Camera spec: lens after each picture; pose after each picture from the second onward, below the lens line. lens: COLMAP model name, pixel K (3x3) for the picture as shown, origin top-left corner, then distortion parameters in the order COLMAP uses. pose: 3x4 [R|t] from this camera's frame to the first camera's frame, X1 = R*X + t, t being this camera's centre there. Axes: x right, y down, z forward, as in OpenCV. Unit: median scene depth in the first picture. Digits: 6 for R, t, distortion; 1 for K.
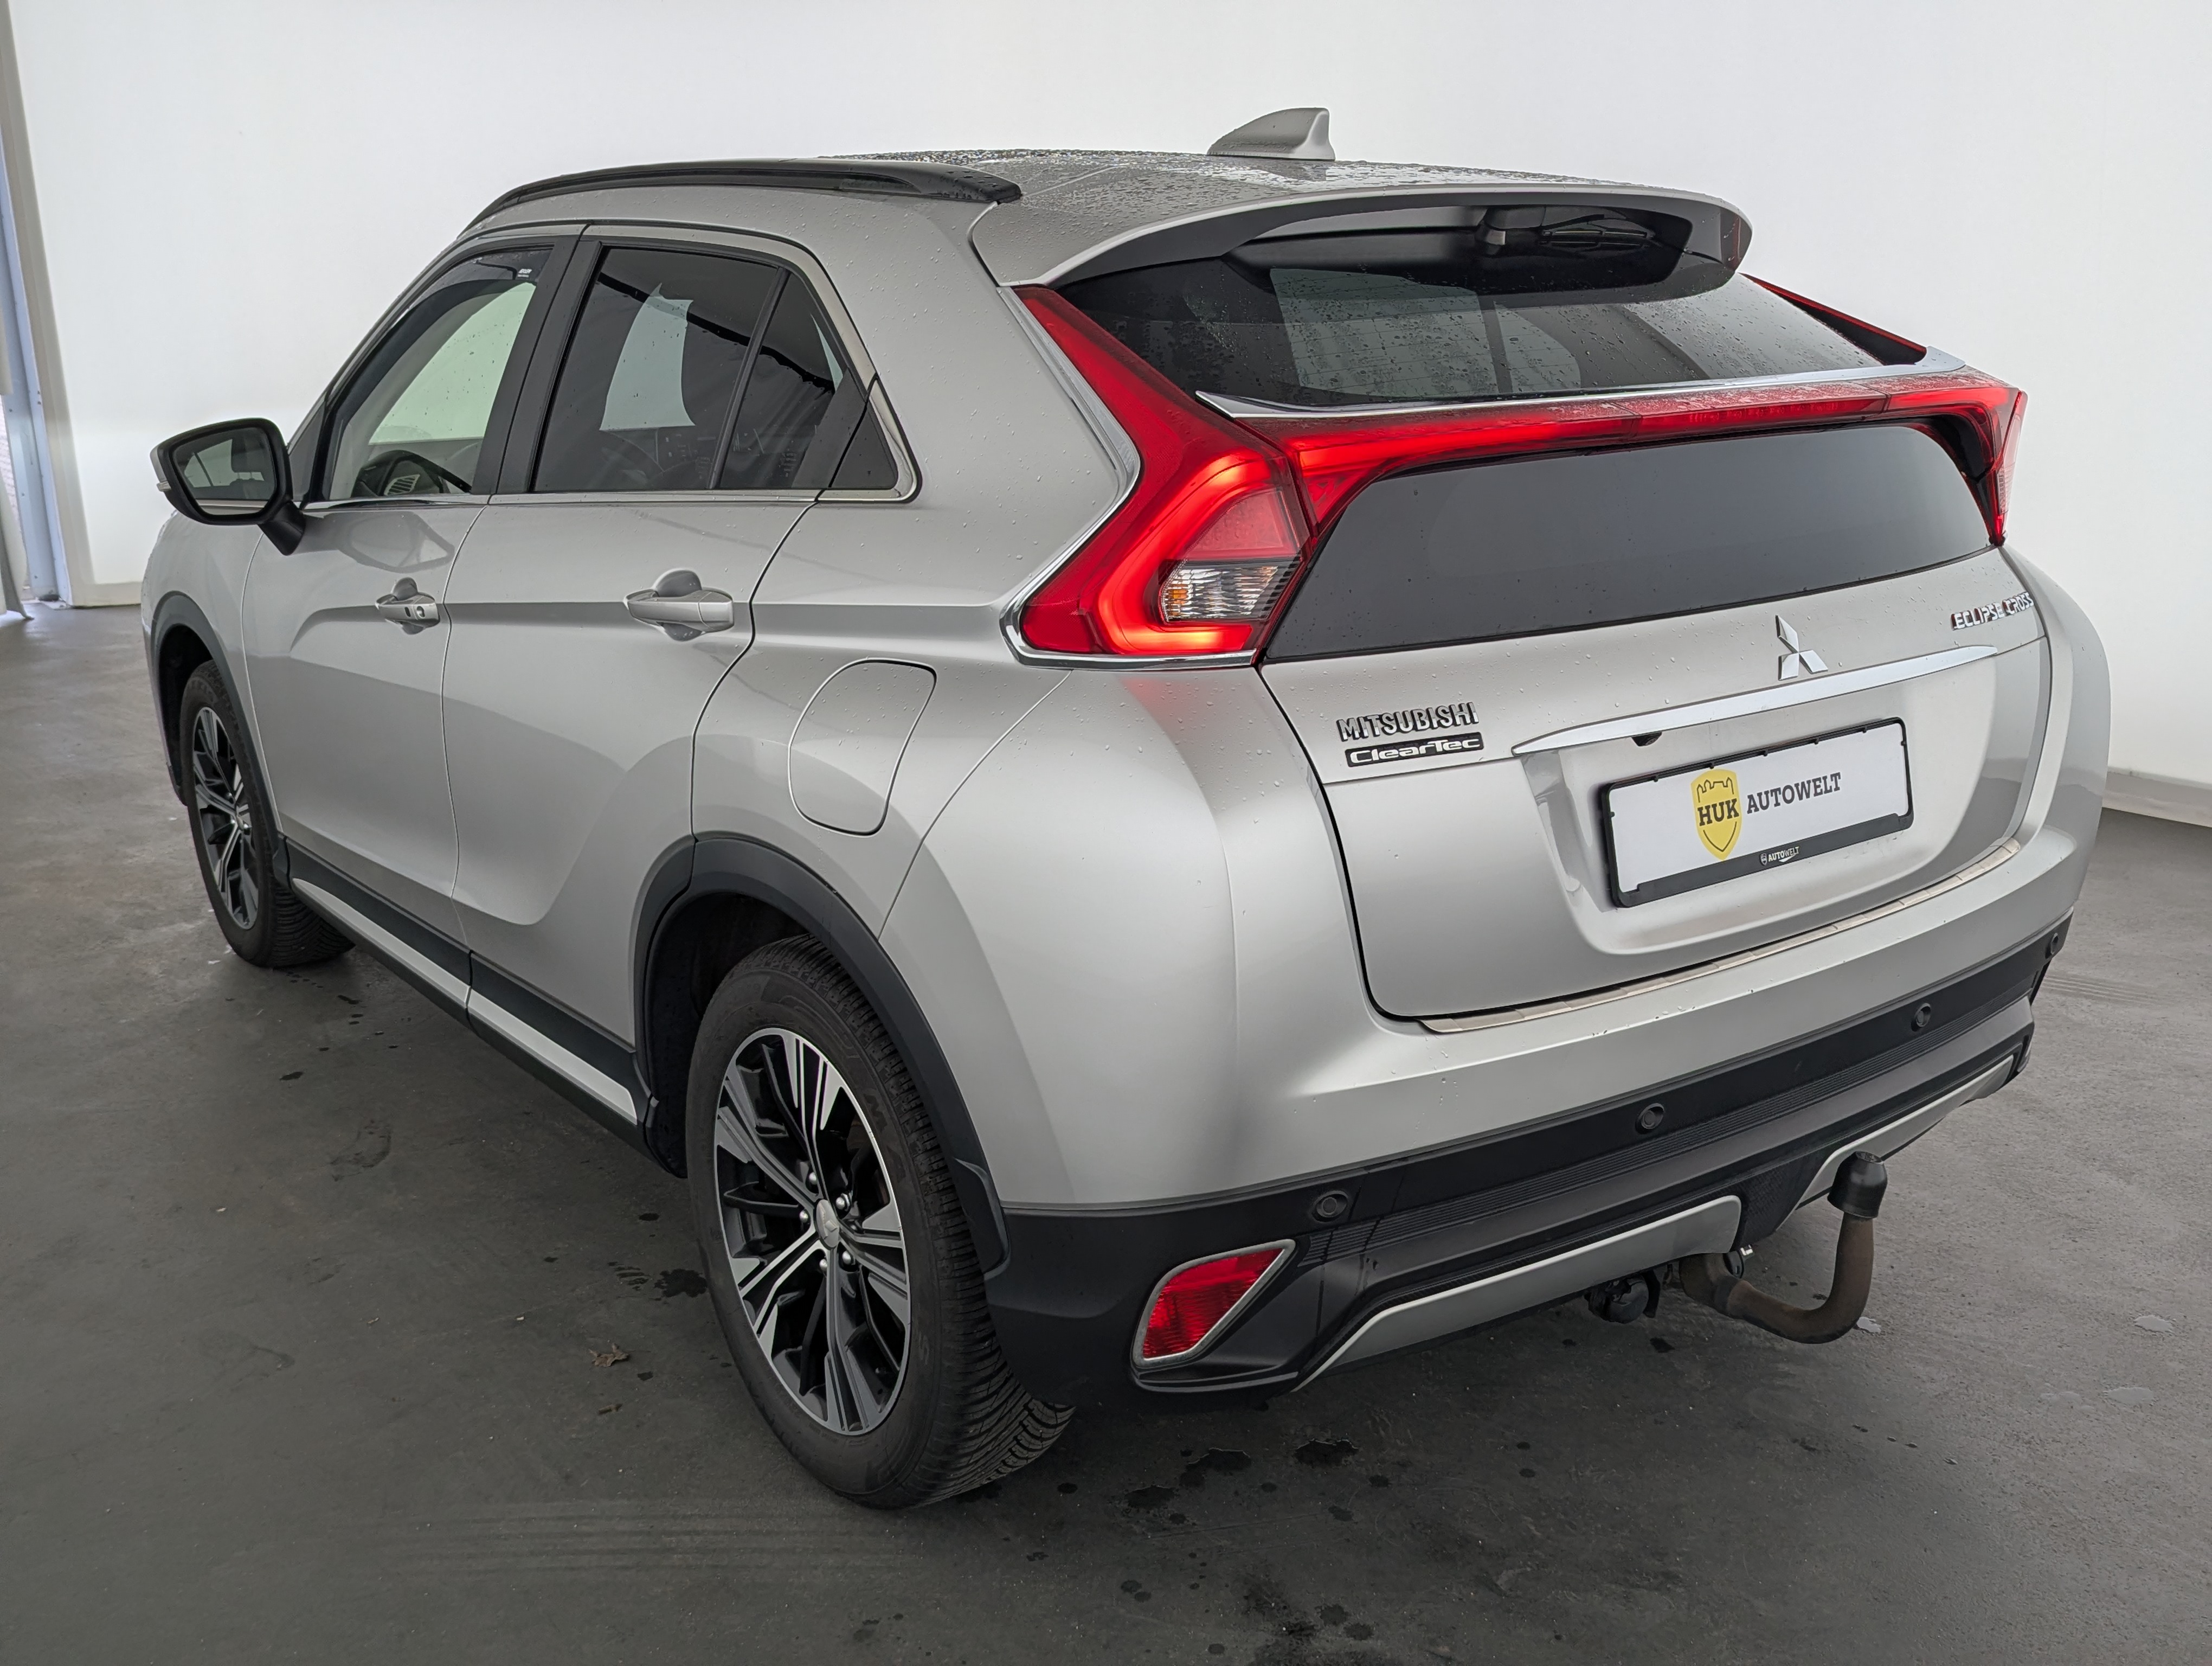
lens RADIAL K [[2186.4, 0, 1108.8], [0, 2186.4, 781.2], [0, 0, 1]] dist [0.050638, -0.020422]
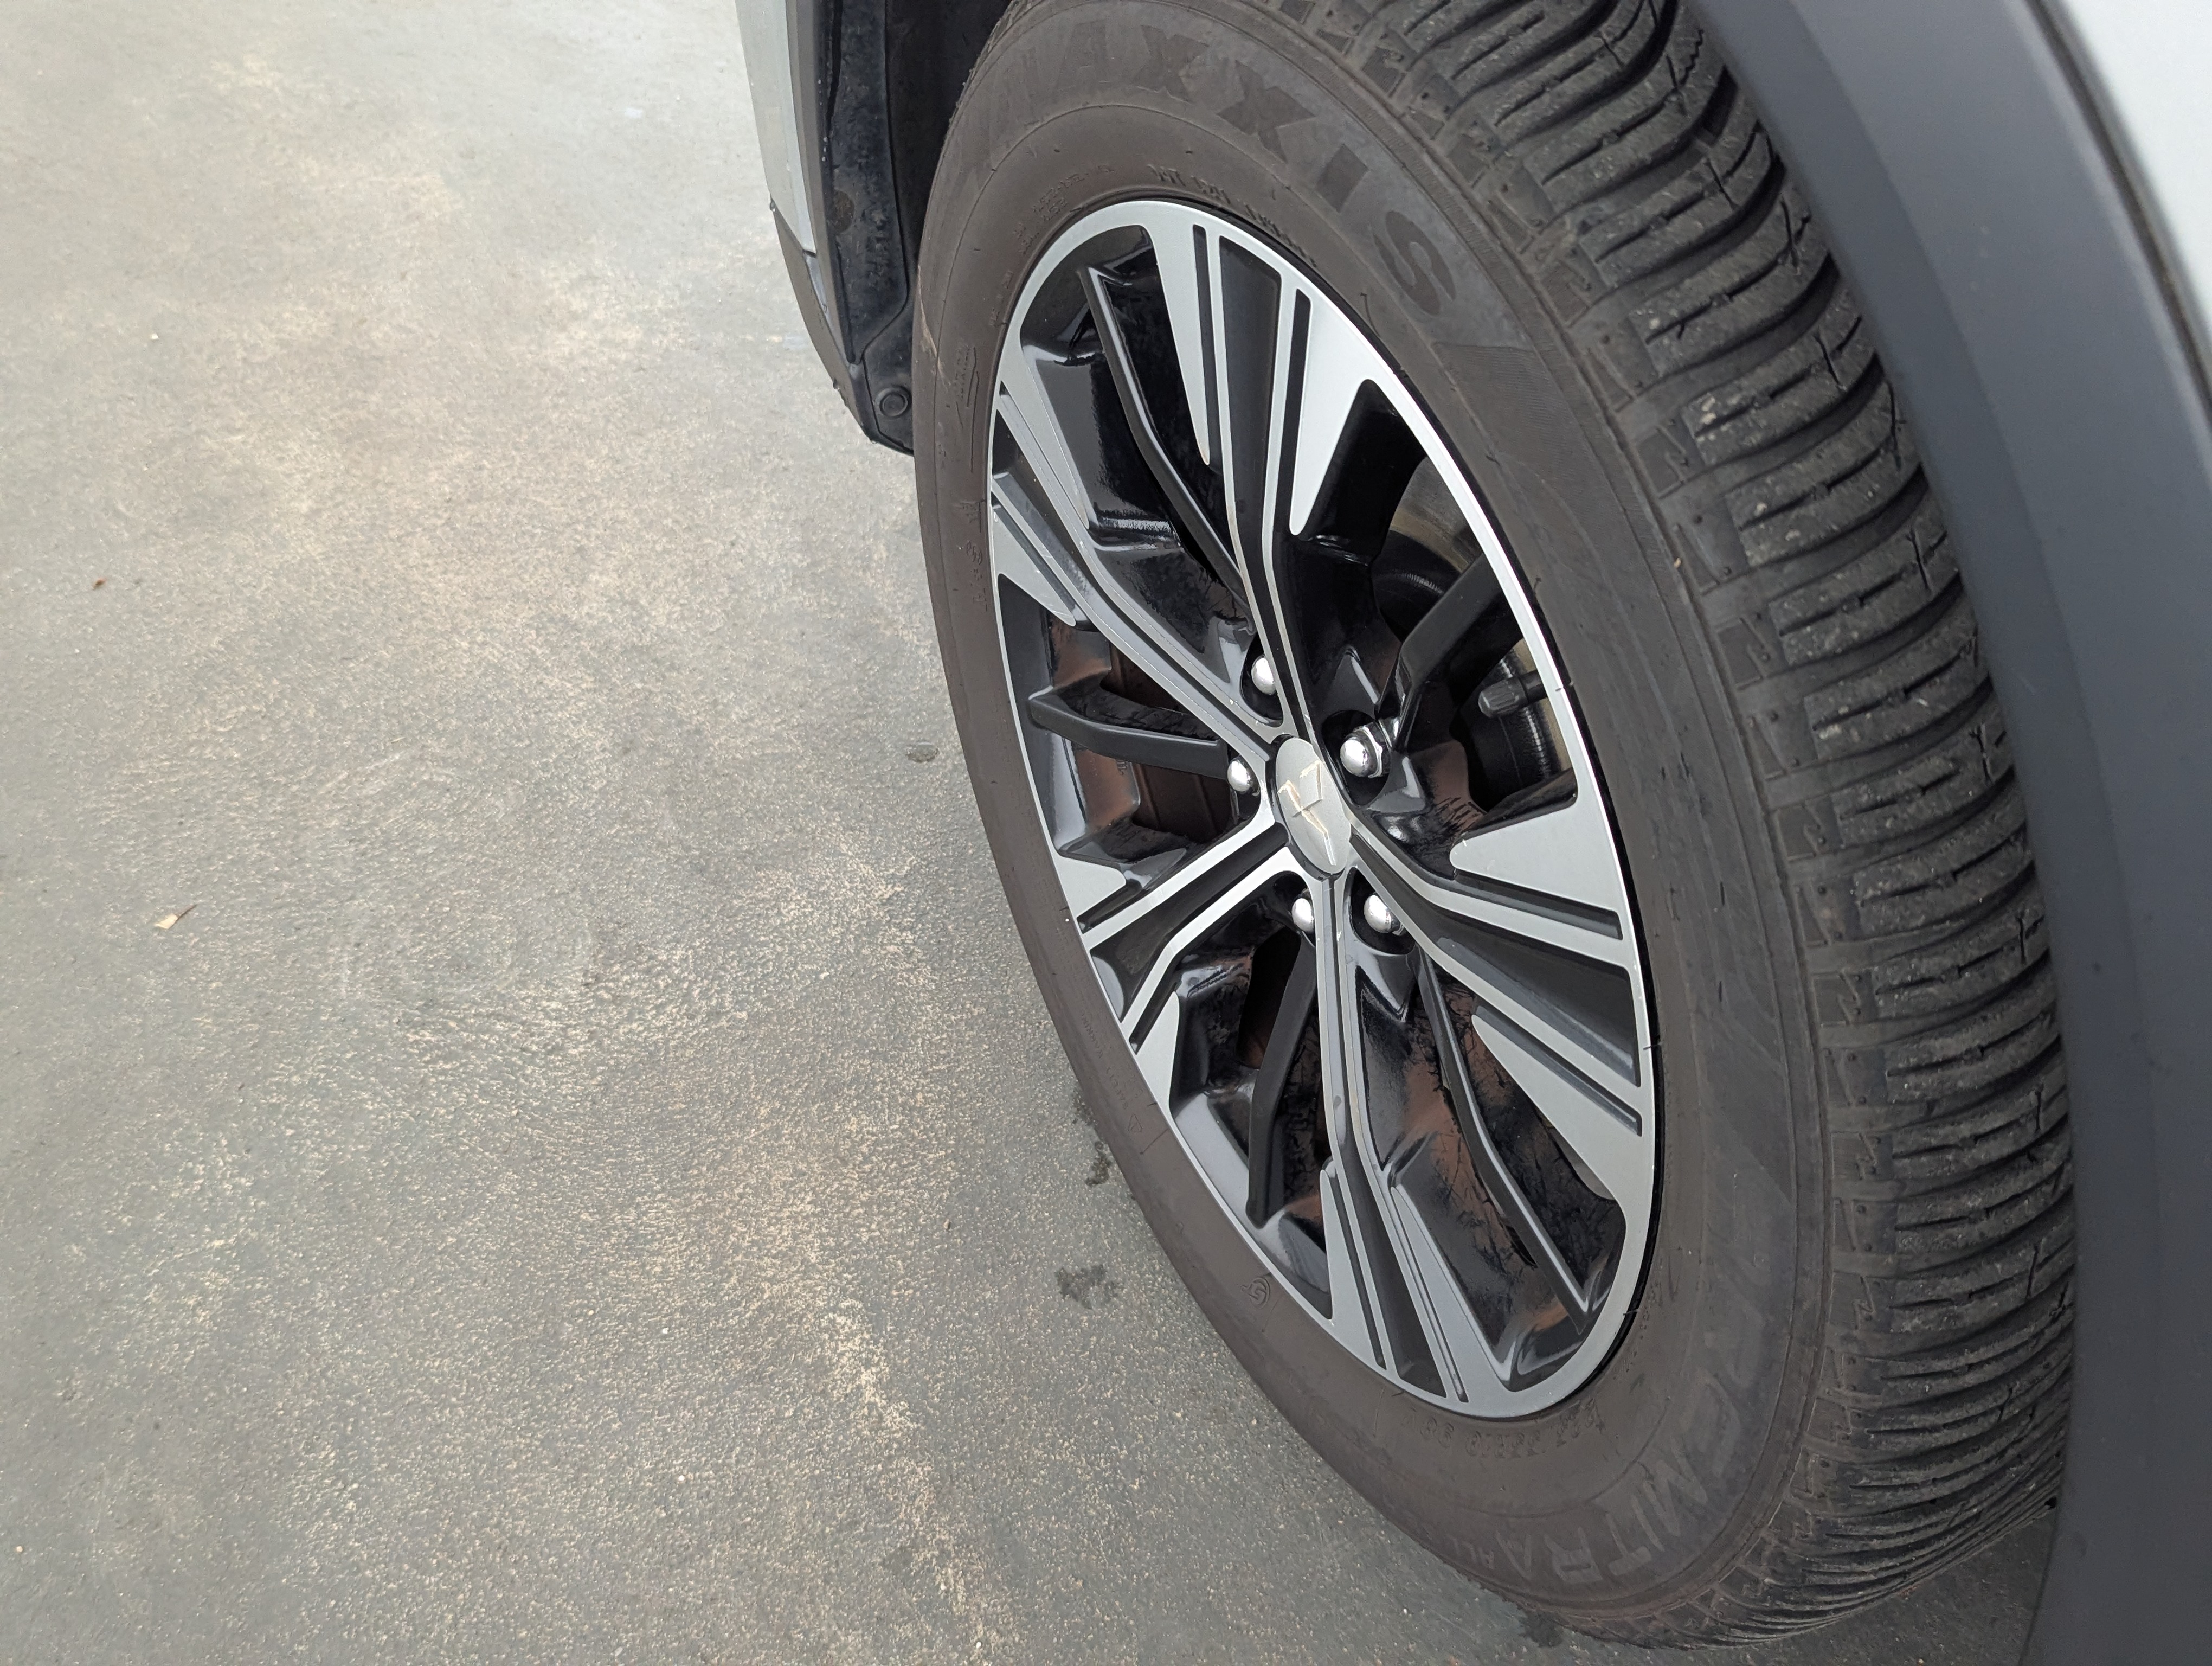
lens RADIAL K [[2186.4, 0, 1108.8], [0, 2186.4, 781.2], [0, 0, 1]] dist [0.050638, -0.020422]
pose [[0.983908, -0.012780, -0.178220, -0.109345], [0.062119, 0.959686, 0.274124, 0.114643], [0.167532, -0.280784, 0.945036, 0.747502]]
